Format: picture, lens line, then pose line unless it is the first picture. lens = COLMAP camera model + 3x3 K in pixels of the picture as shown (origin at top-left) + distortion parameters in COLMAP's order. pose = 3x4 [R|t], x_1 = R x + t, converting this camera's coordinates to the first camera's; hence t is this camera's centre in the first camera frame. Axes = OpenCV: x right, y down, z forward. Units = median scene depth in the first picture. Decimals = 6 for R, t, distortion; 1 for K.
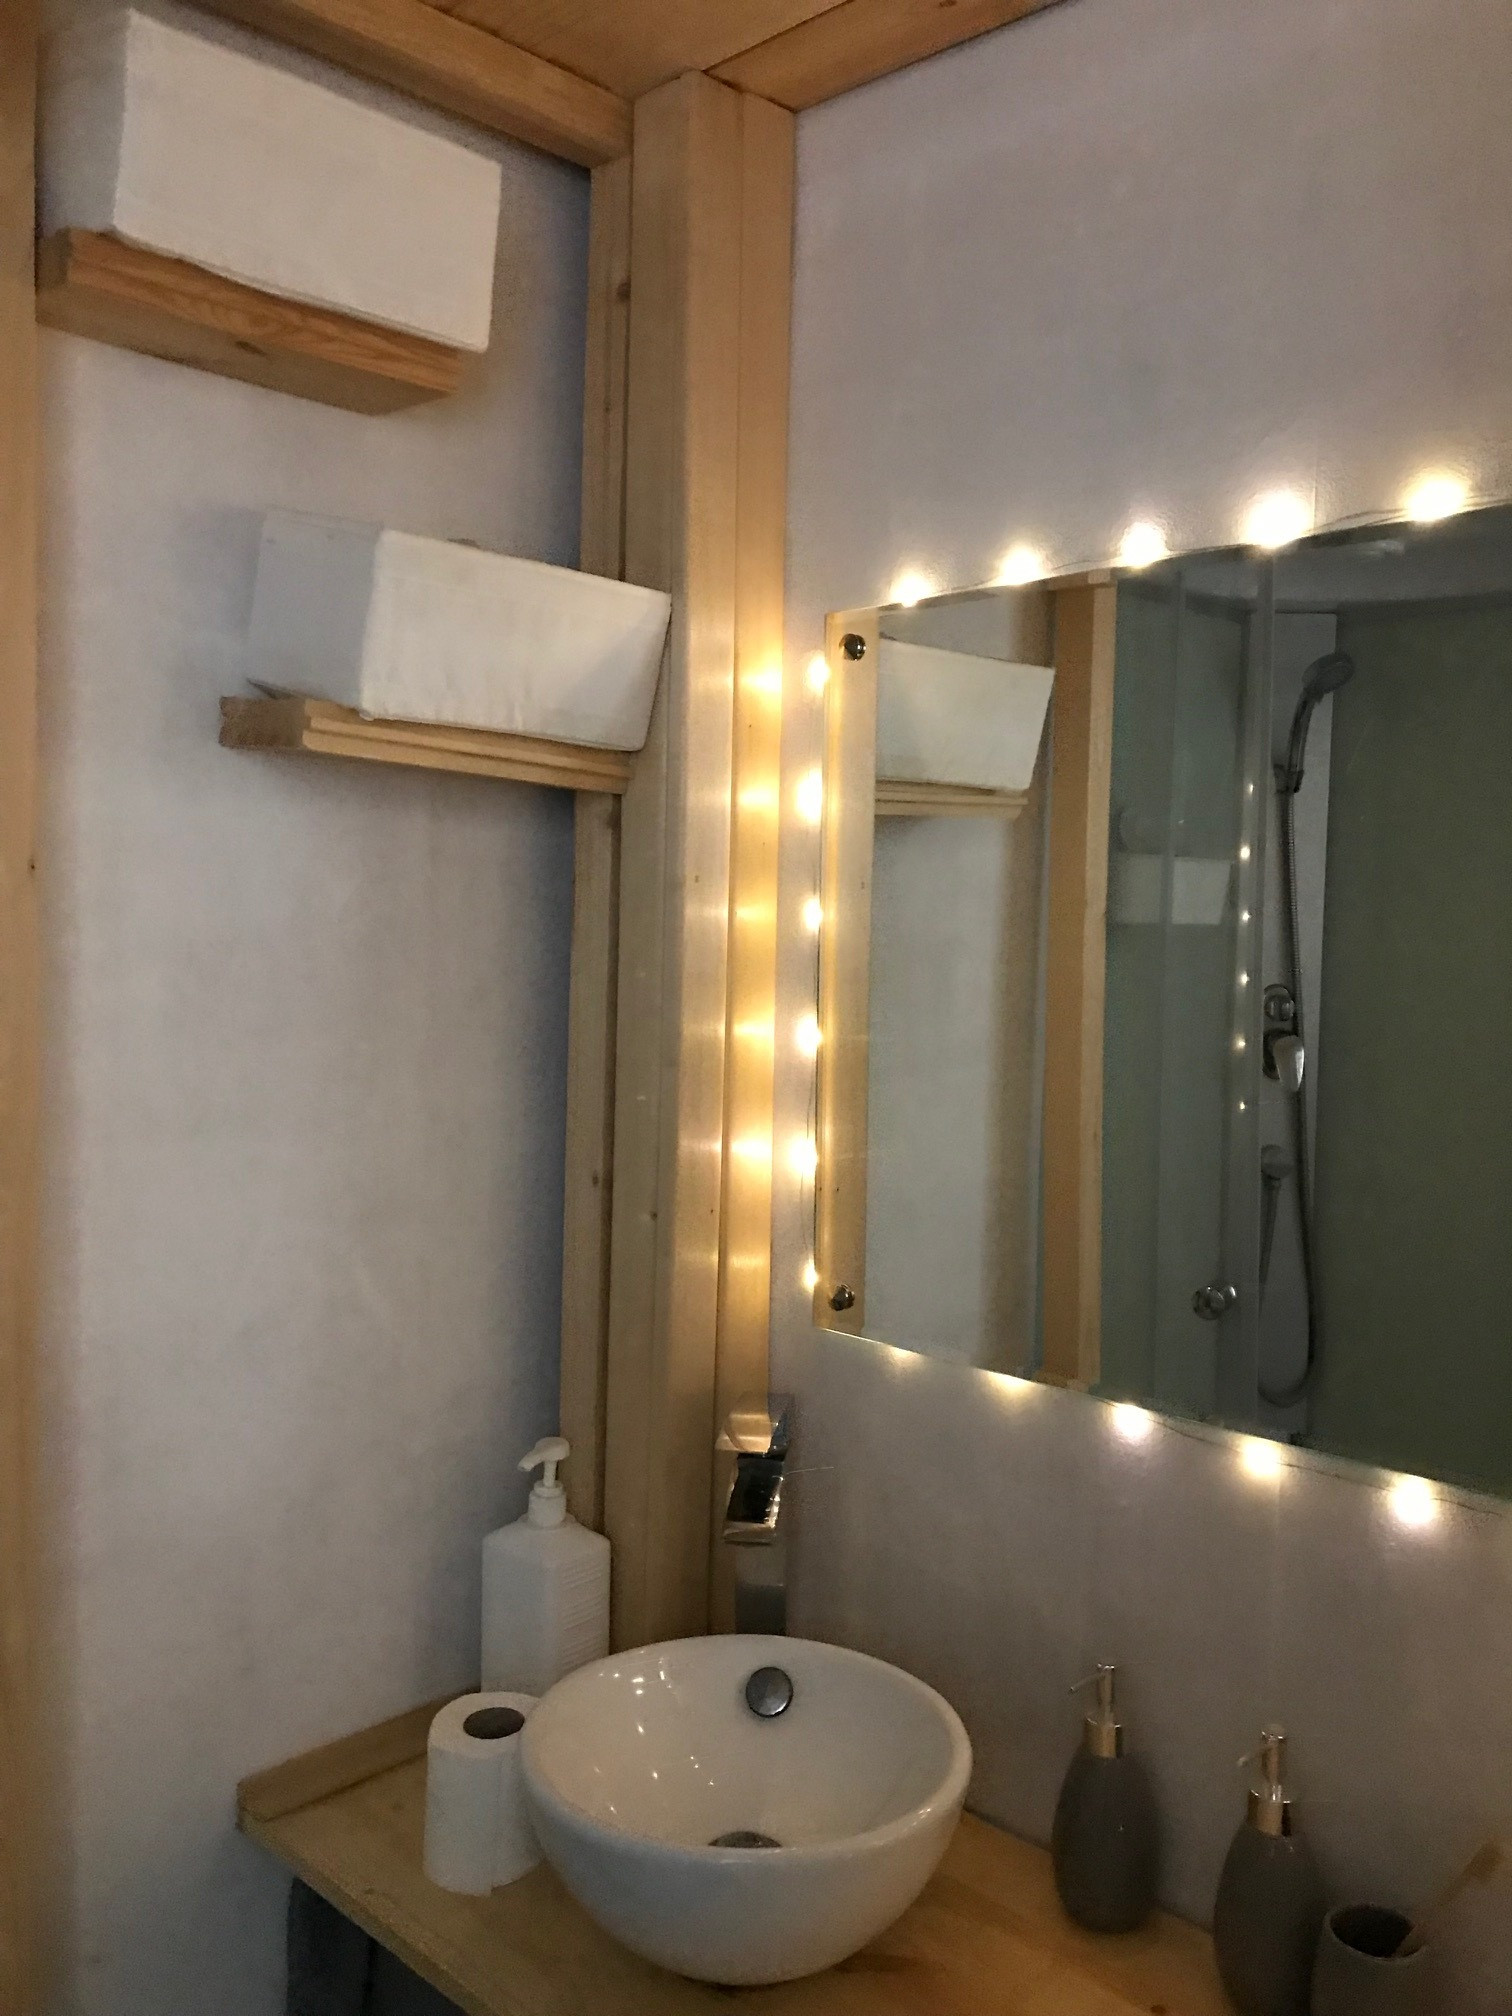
lens RADIAL K [[1645.8, 0, 746.0], [0, 1645.8, 1001.2], [0, 0, 1]] dist [0.026307, -0.012093]
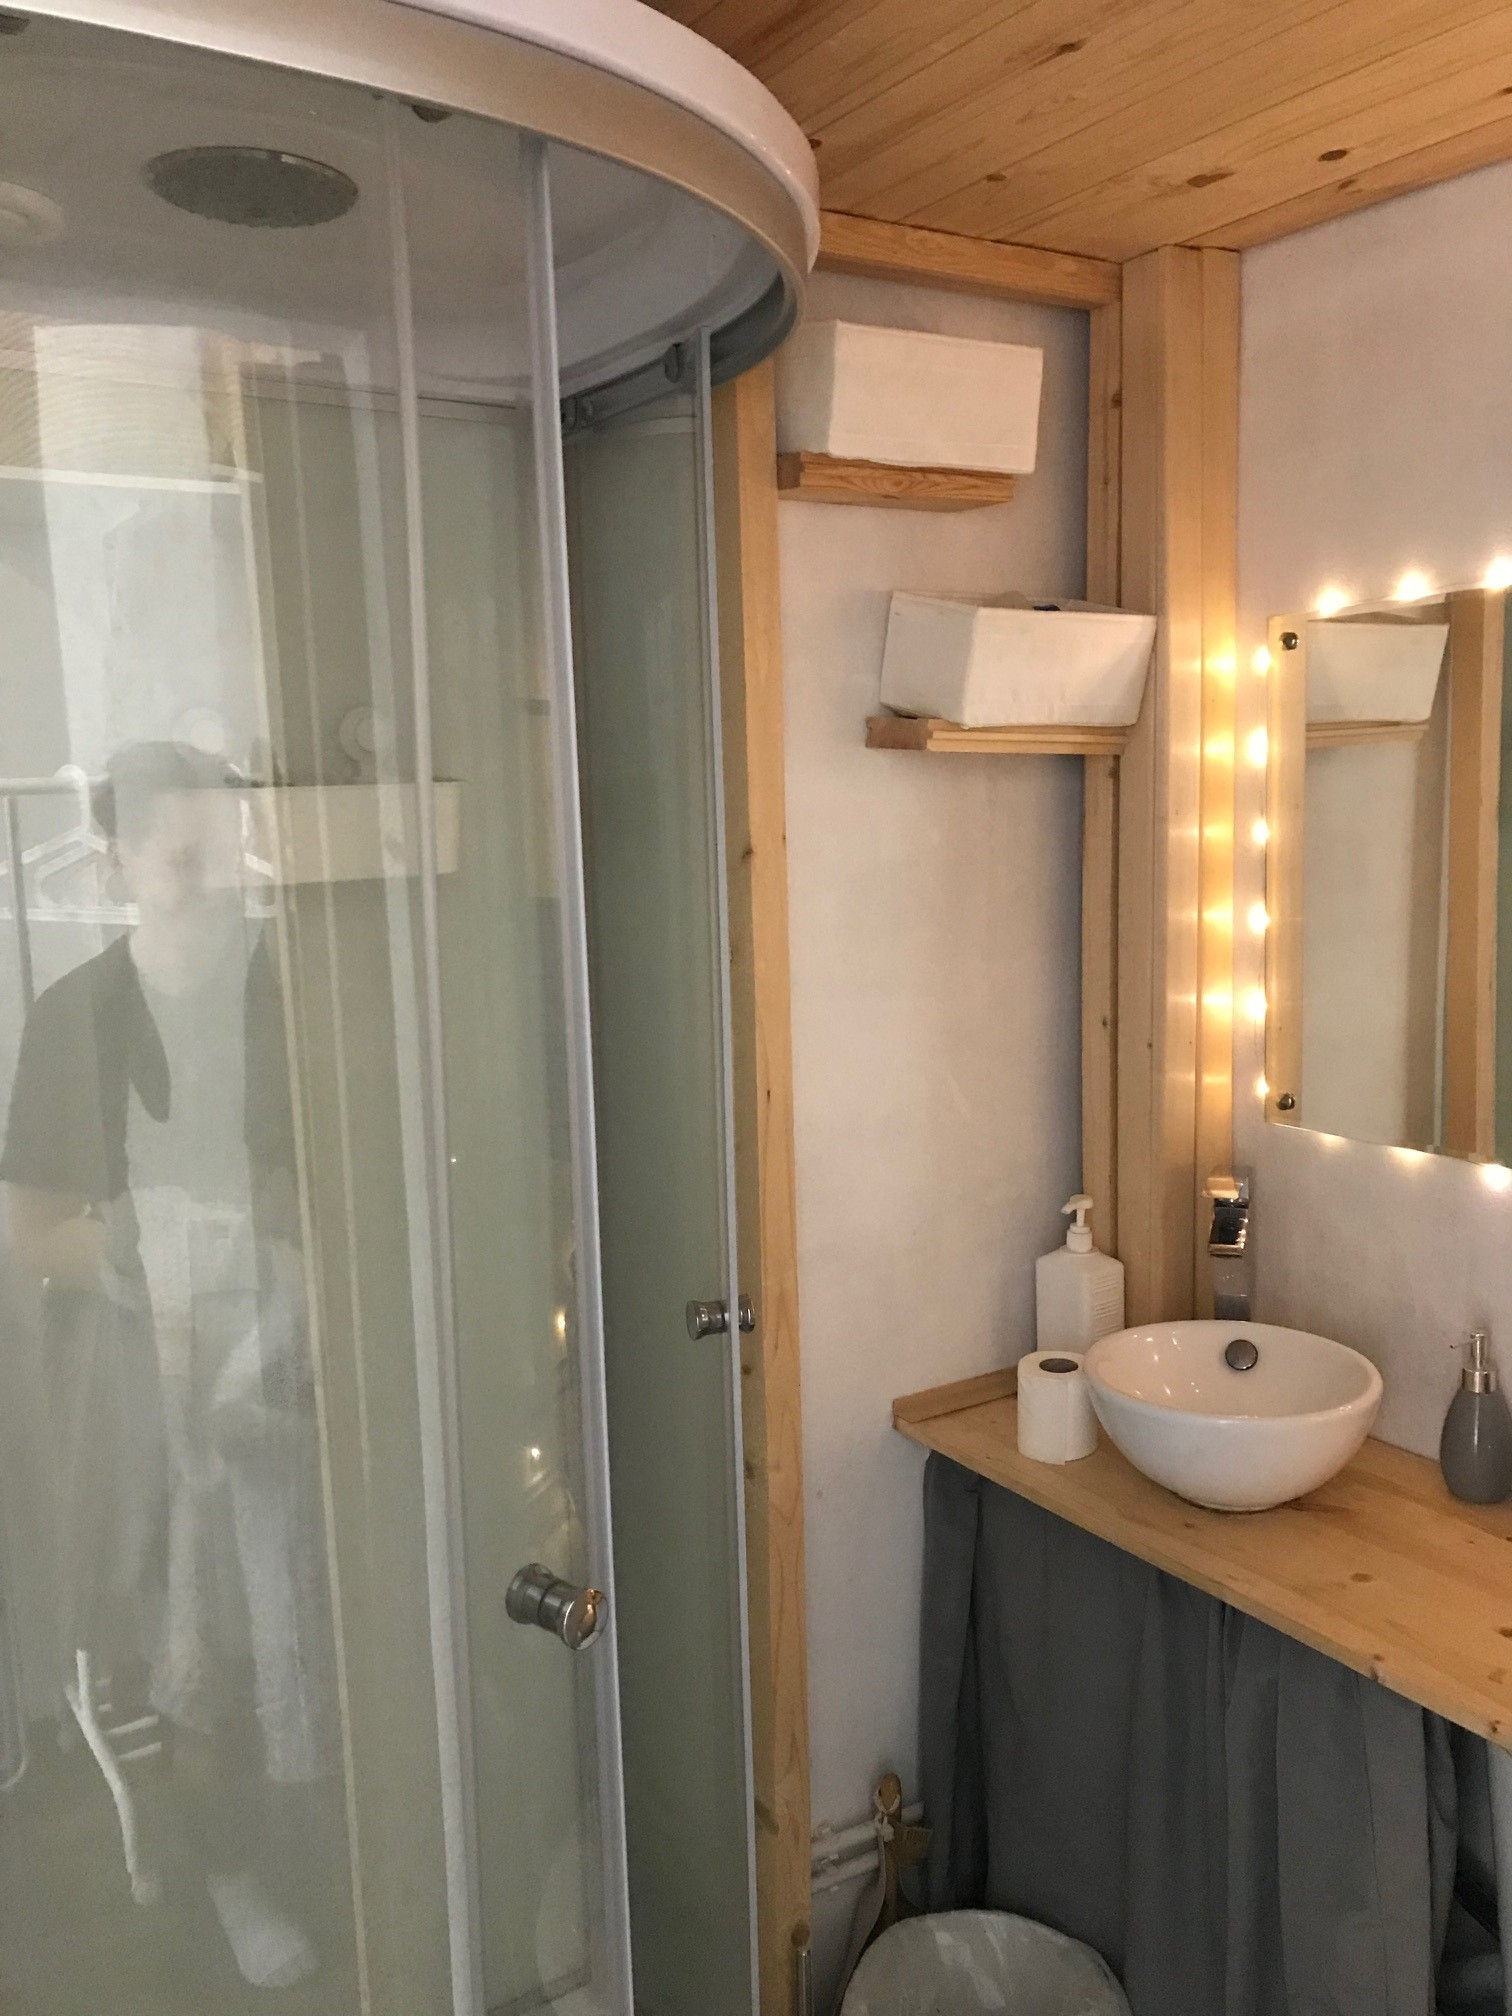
lens RADIAL K [[1645.8, 0, 756.4], [0, 1645.8, 1017.7], [0, 0, 1]] dist [0.026307, -0.012093]
pose [[0.972020, -0.018683, -0.234155, -0.053620], [0.038754, 0.995927, 0.081411, -0.027960], [0.231680, -0.088208, 0.968785, -0.511782]]
